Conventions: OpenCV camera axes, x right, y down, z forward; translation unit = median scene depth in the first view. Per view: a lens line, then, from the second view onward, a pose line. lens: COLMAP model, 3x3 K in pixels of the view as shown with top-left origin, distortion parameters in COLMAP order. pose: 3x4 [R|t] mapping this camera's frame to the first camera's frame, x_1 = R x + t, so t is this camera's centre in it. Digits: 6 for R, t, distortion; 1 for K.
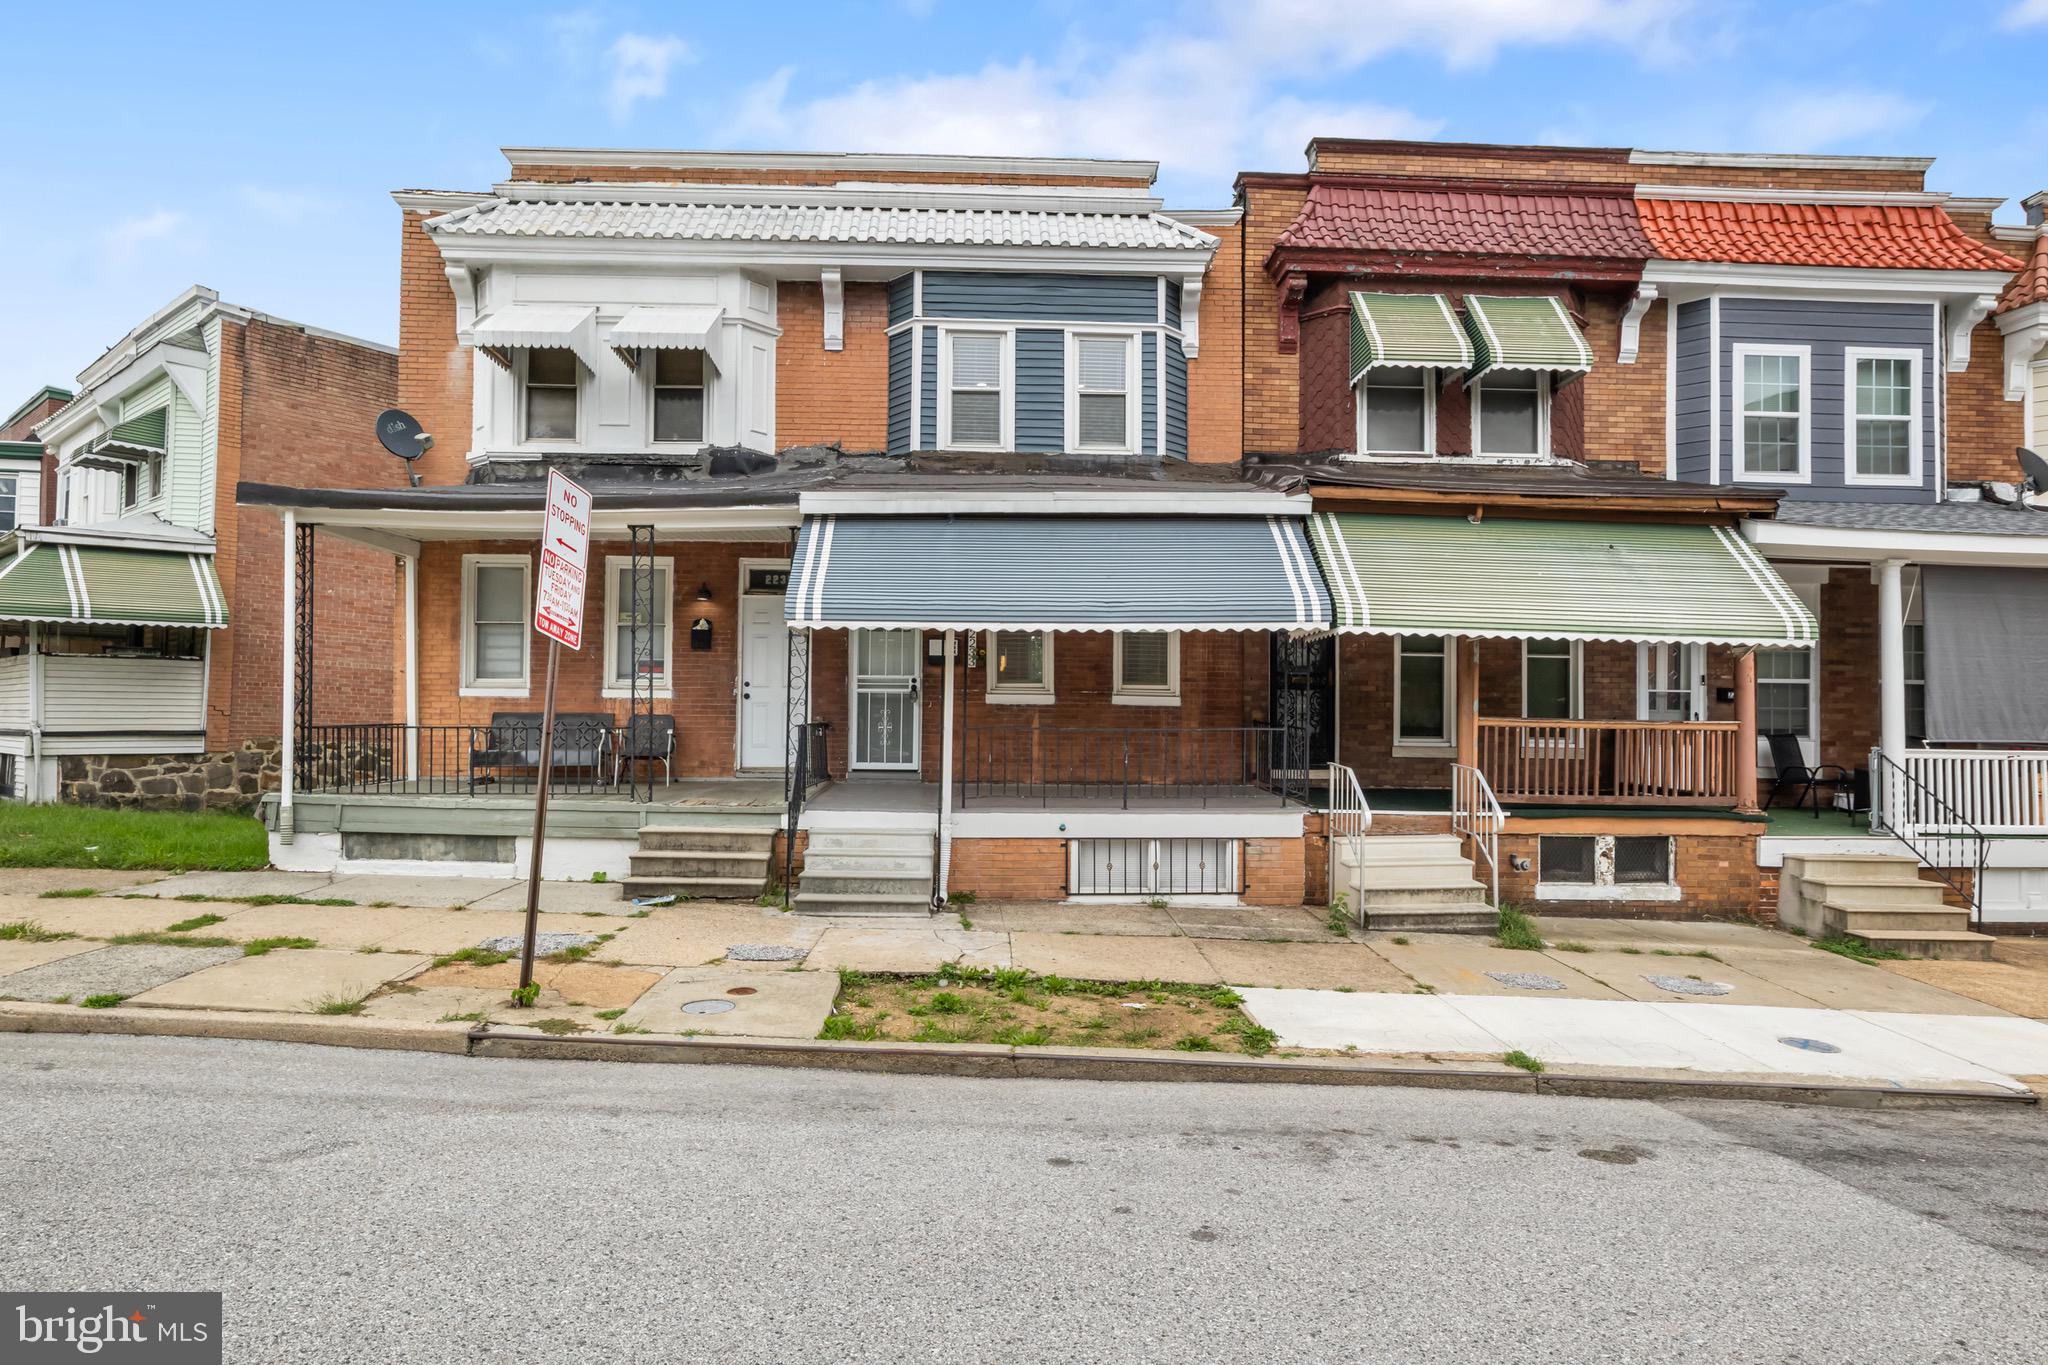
lens RADIAL K [[1166.2, 0, 1020.2], [0, 1166.2, 689.6], [0, 0, 1]] dist [-0.011873, -0.000267]
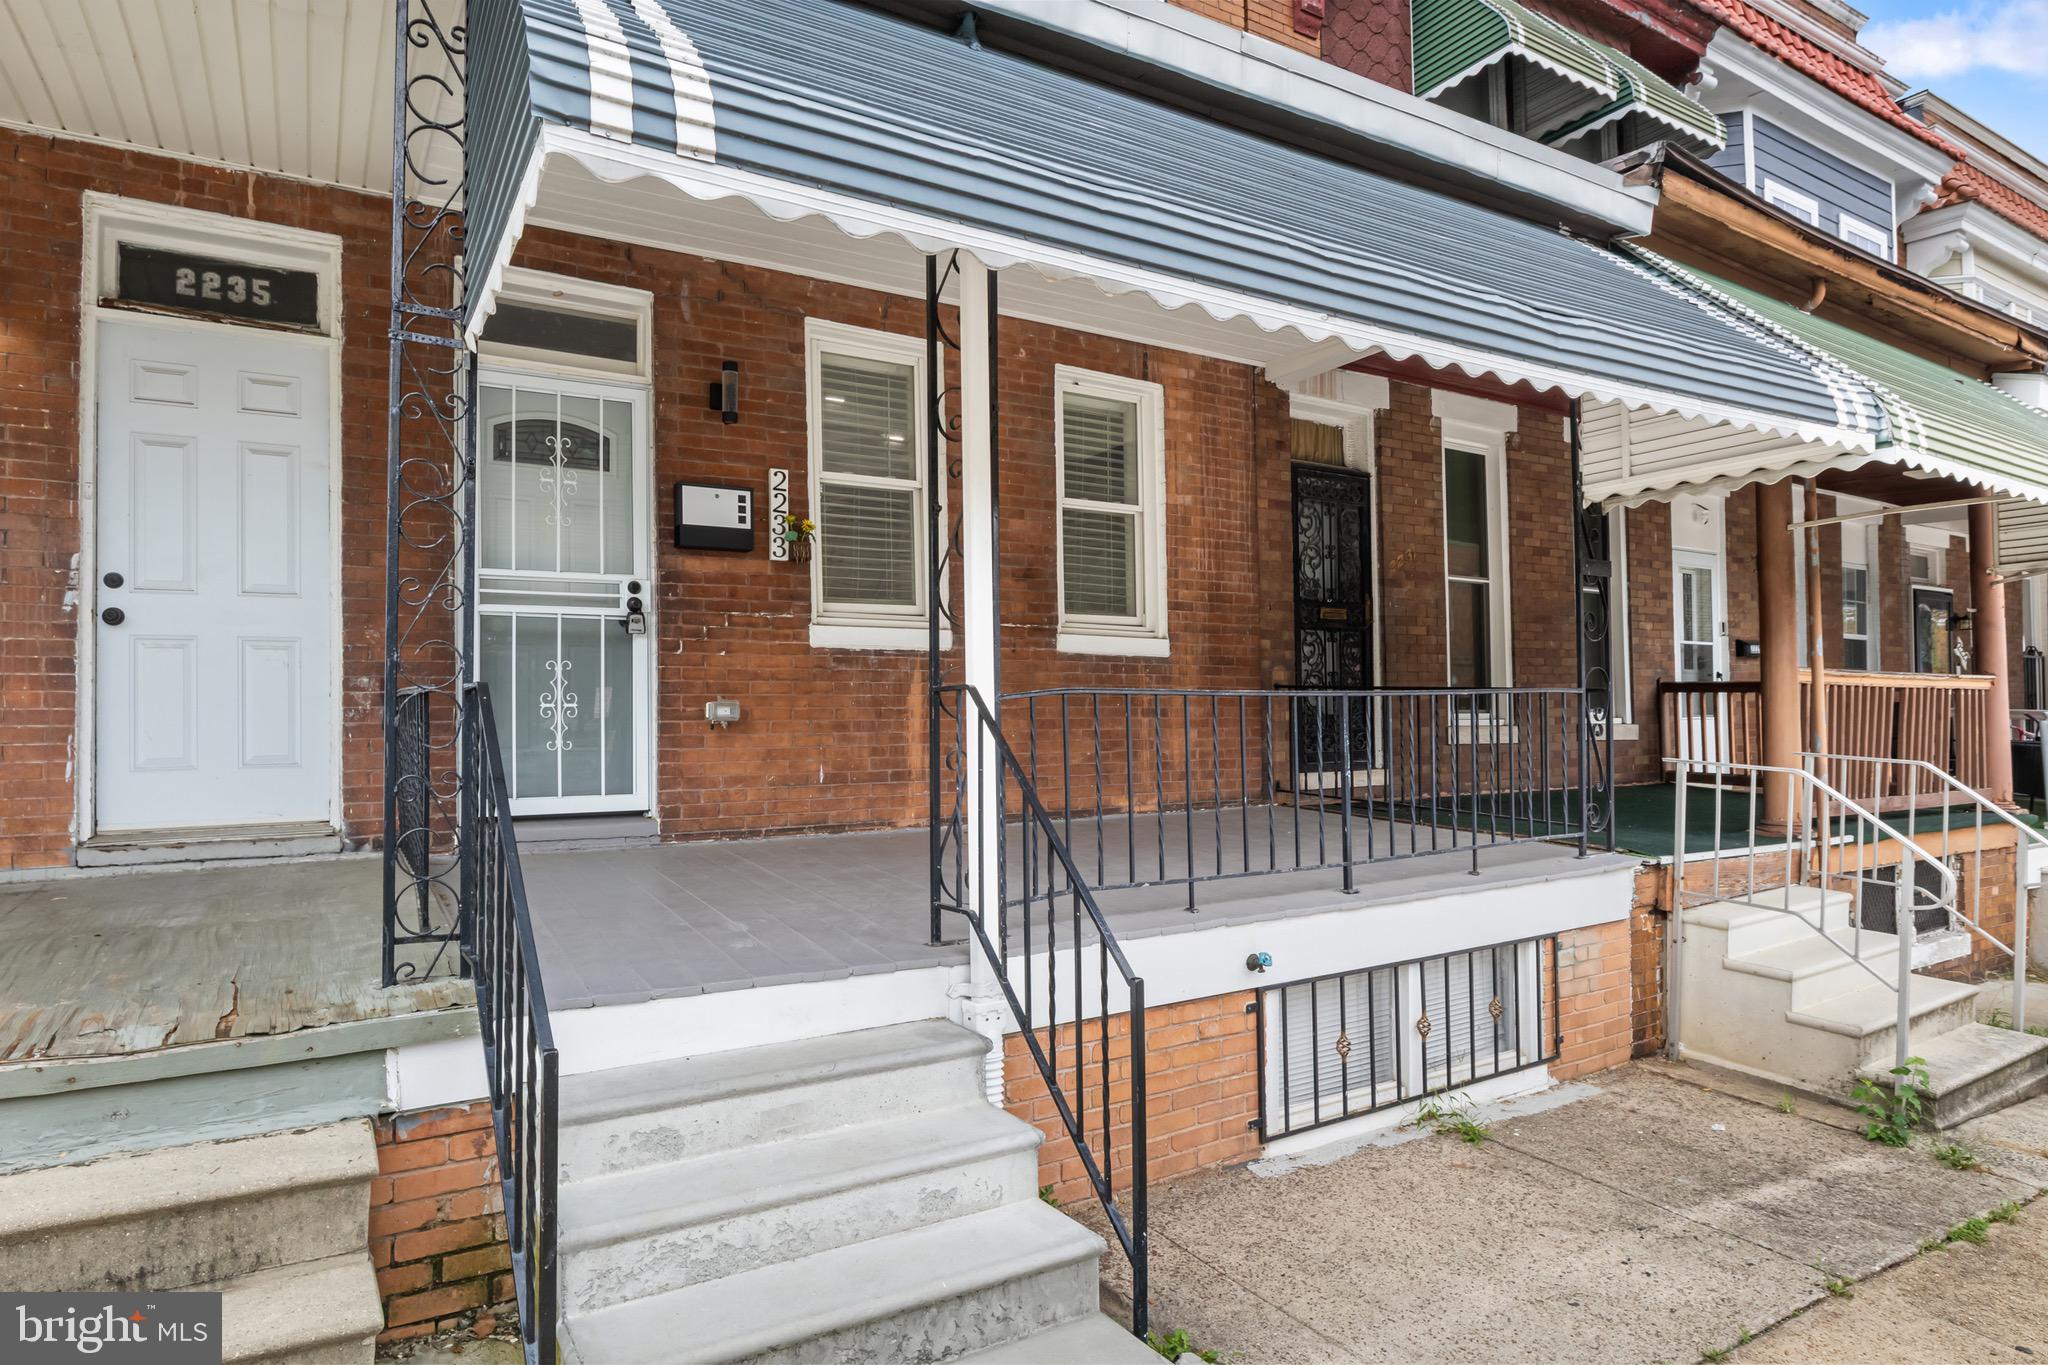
lens RADIAL K [[1166.2, 0, 1026.0], [0, 1166.2, 688.3], [0, 0, 1]] dist [-0.011873, -0.000267]
pose [[0.876541, -0.005513, 0.481295, -0.165587], [0.003411, 0.999980, 0.005243, 0.025177], [-0.481315, -0.002954, 0.876543, 0.586999]]
